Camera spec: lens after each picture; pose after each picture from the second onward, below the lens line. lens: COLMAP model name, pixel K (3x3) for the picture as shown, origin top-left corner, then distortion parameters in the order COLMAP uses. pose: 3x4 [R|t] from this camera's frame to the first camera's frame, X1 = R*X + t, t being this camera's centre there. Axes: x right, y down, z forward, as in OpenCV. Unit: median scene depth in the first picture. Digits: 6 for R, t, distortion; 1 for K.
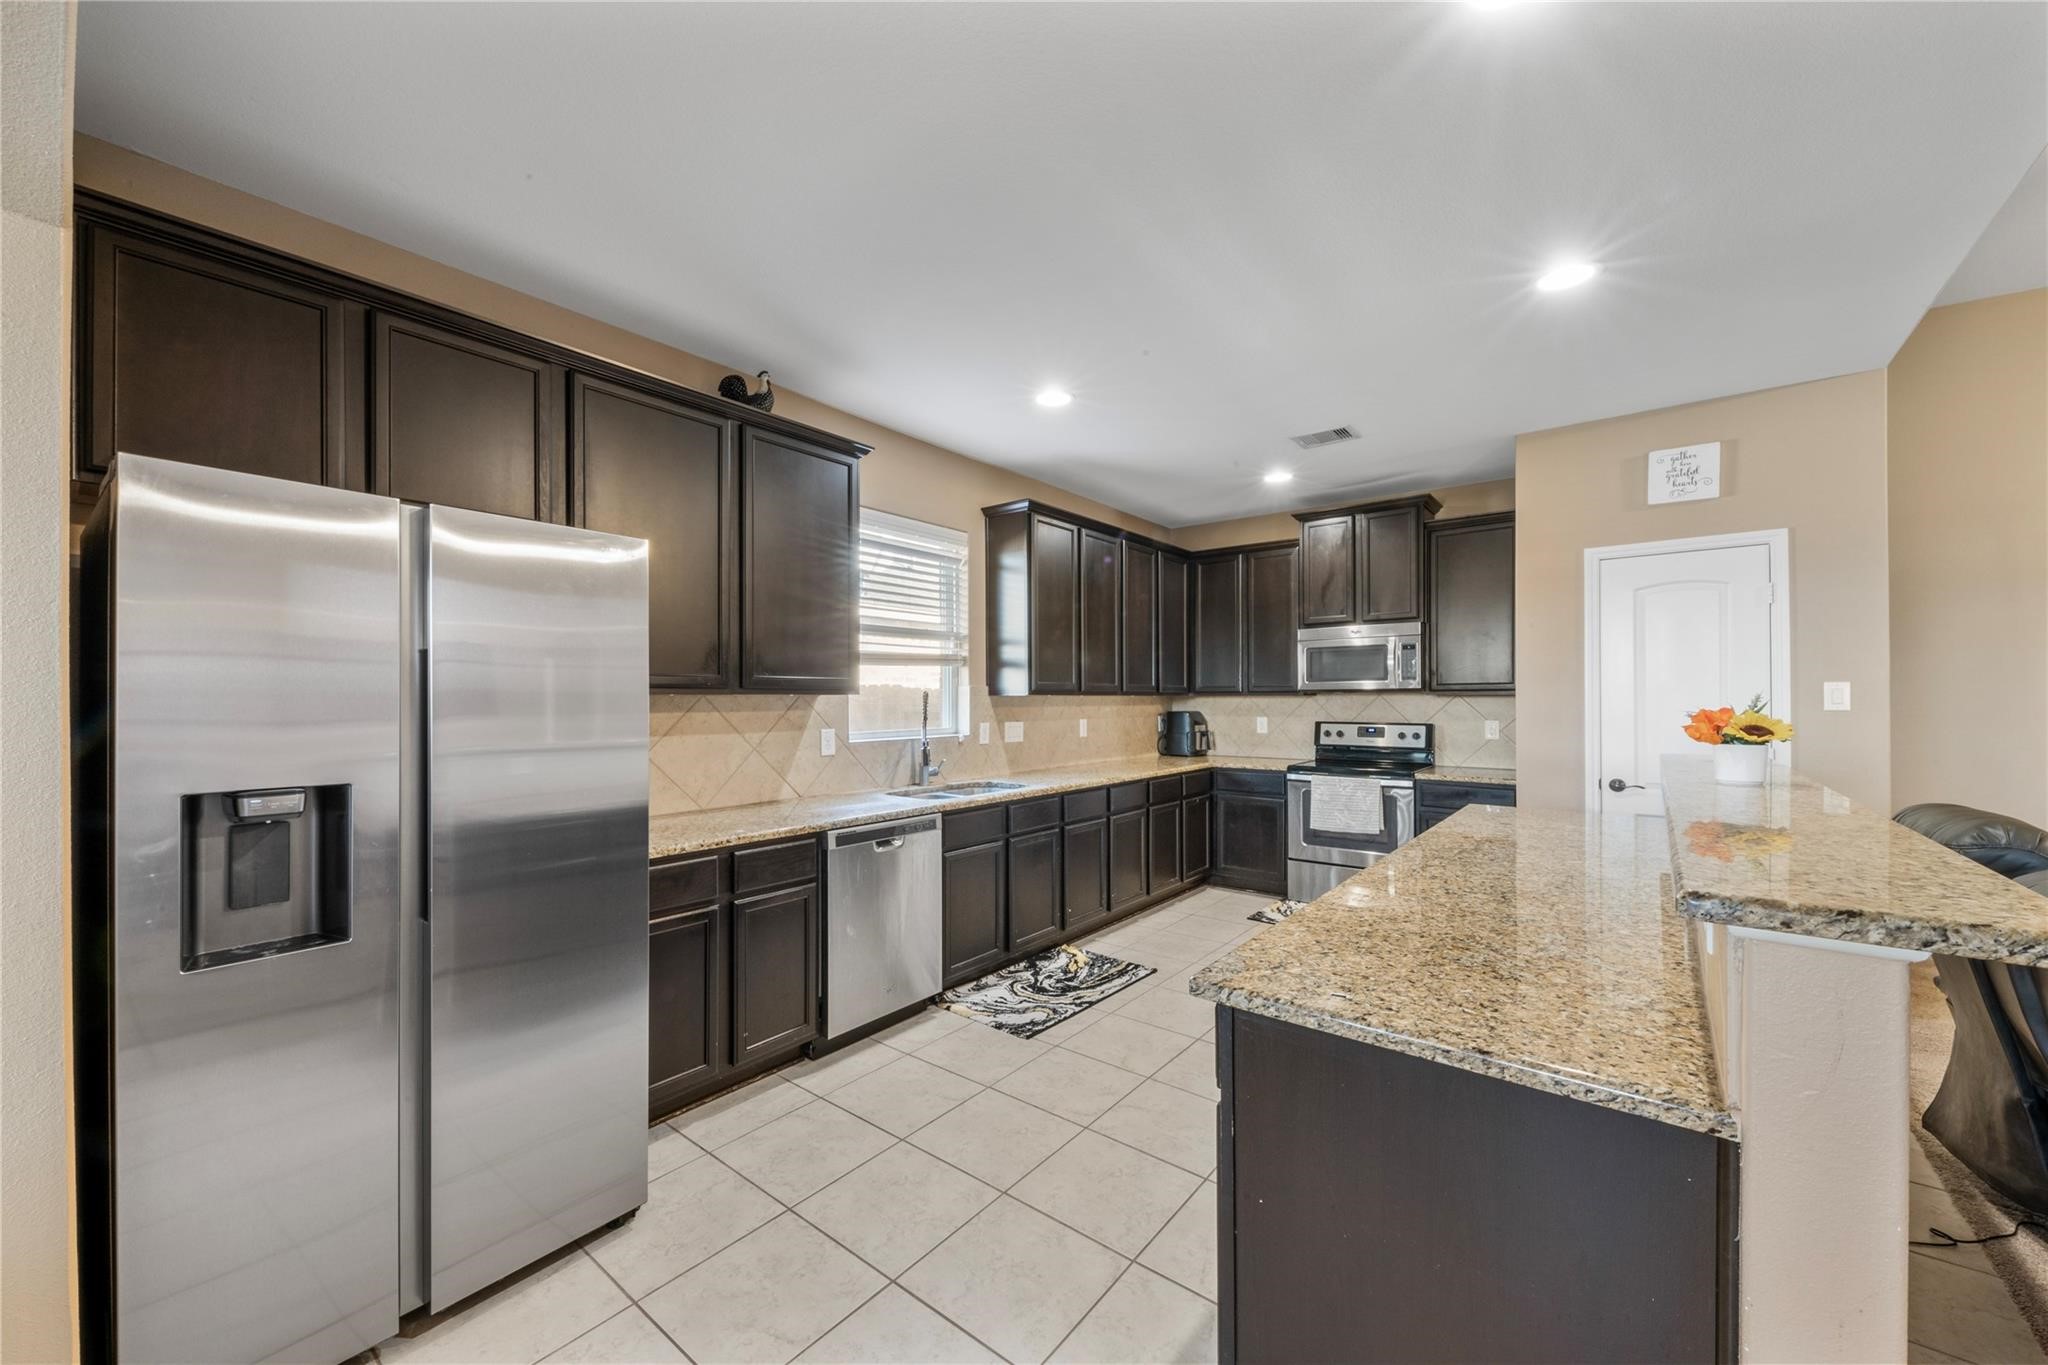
lens RADIAL K [[775.0, 0, 1023.0], [0, 775.0, 696.8], [0, 0, 1]] dist [0.009165, 0.000002]
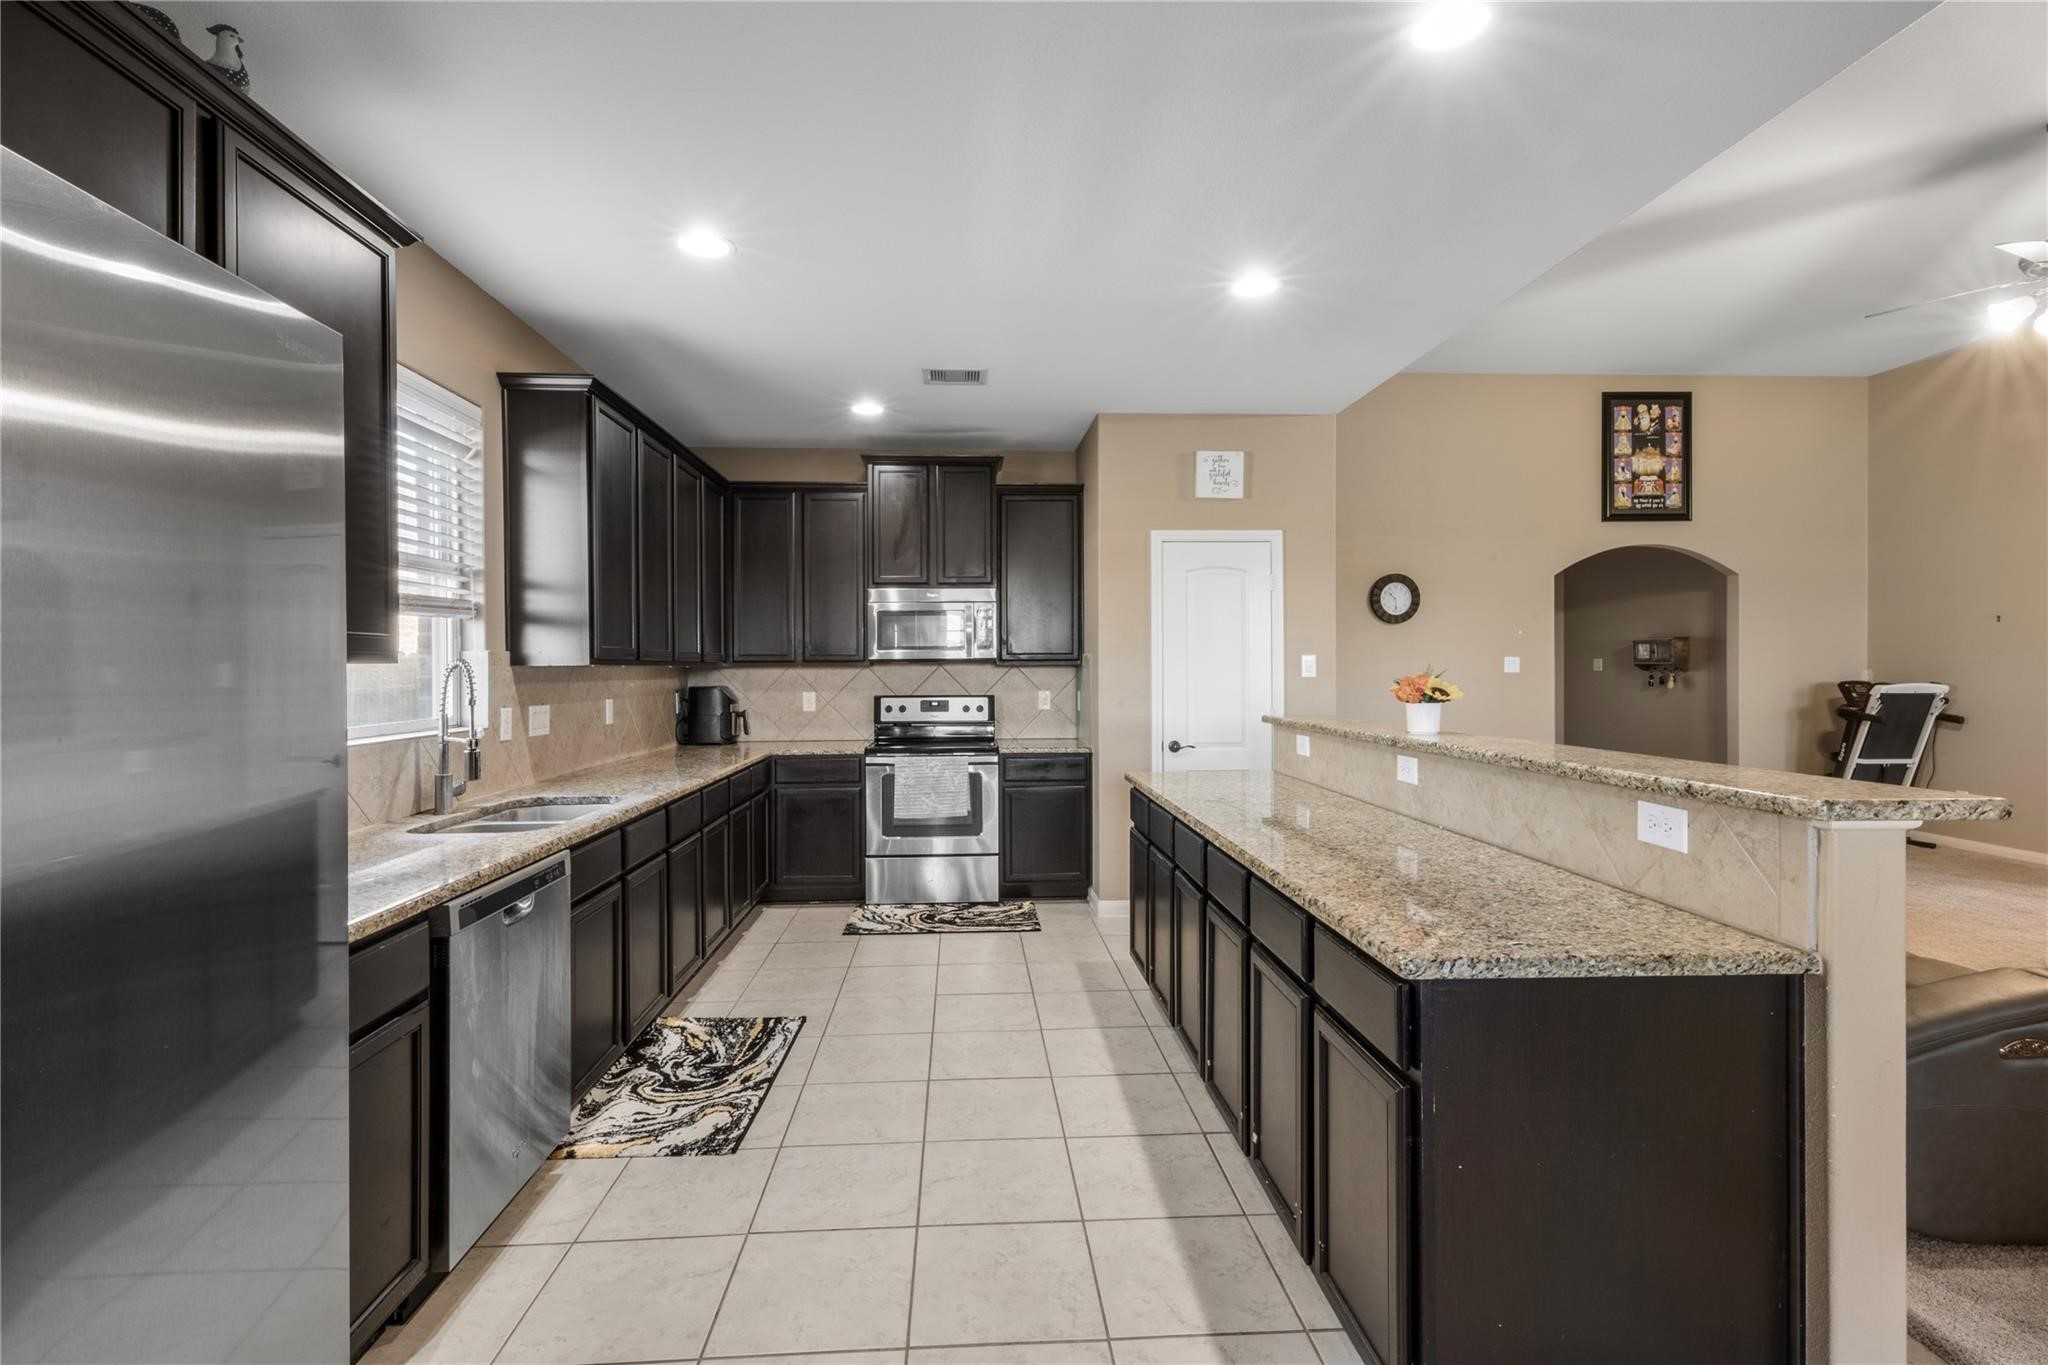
lens RADIAL K [[939.8, 0, 1021.5], [0, 939.8, 671.3], [0, 0, 1]] dist [0.014805, -0.000297]
pose [[0.742635, -0.003795, 0.669686, -0.261526], [0.001775, 0.999992, 0.003698, 0.001025], [-0.669694, -0.001558, 0.742635, 0.133445]]
